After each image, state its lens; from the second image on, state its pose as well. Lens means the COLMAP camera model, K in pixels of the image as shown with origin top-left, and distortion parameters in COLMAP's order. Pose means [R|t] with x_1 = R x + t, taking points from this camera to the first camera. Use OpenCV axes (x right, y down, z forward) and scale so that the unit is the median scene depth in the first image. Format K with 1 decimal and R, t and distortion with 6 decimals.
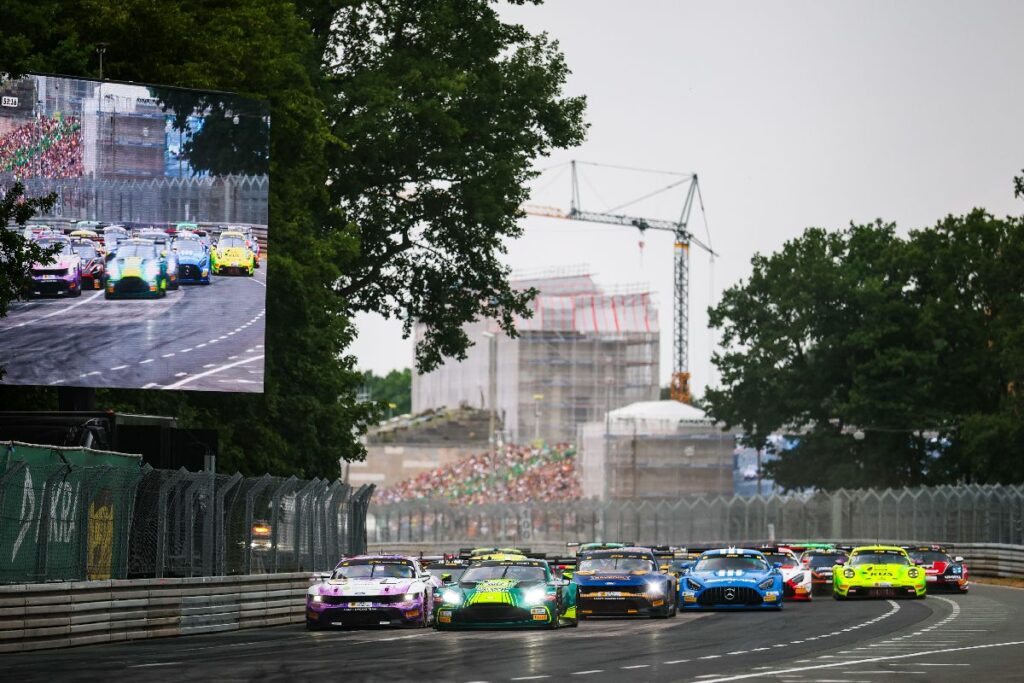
lens RADIAL K [[3567.2, 0, 512.0], [0, 3567.2, 341.5], [0, 0, 1]] dist [0.051633, -1.390777]
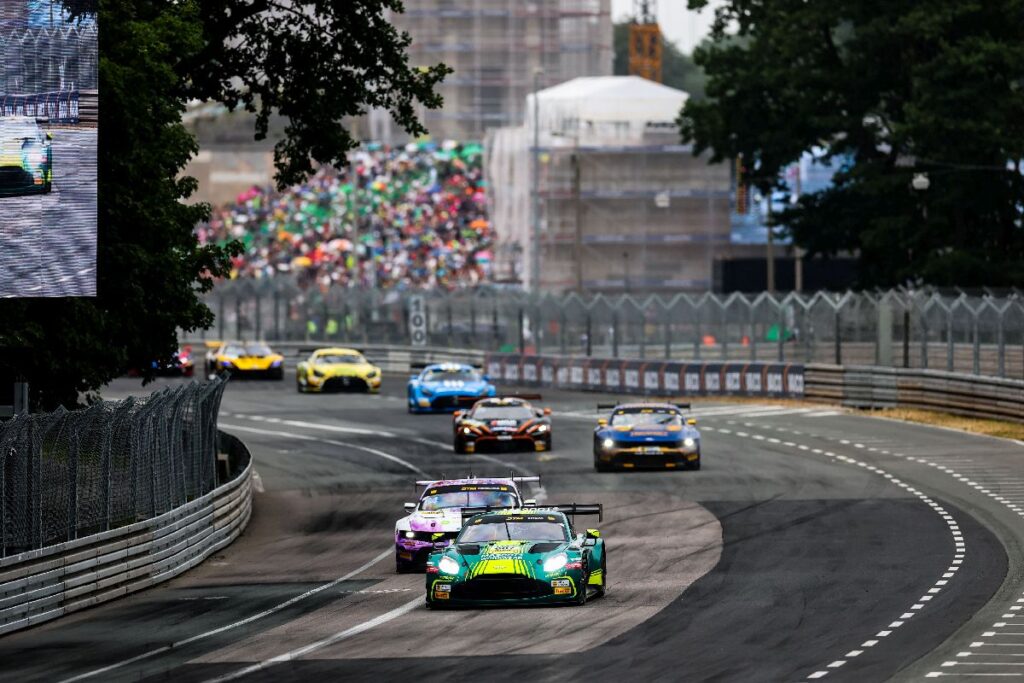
lens RADIAL K [[4269.8, 0, 512.0], [0, 4269.8, 341.5], [0, 0, 1]] dist [0.394899, 3.891600]
pose [[0.999828, -0.014556, 0.011513, 0.009320], [0.014668, 0.999846, -0.009669, 0.047949], [-0.011370, 0.009836, 0.999887, 0.159705]]
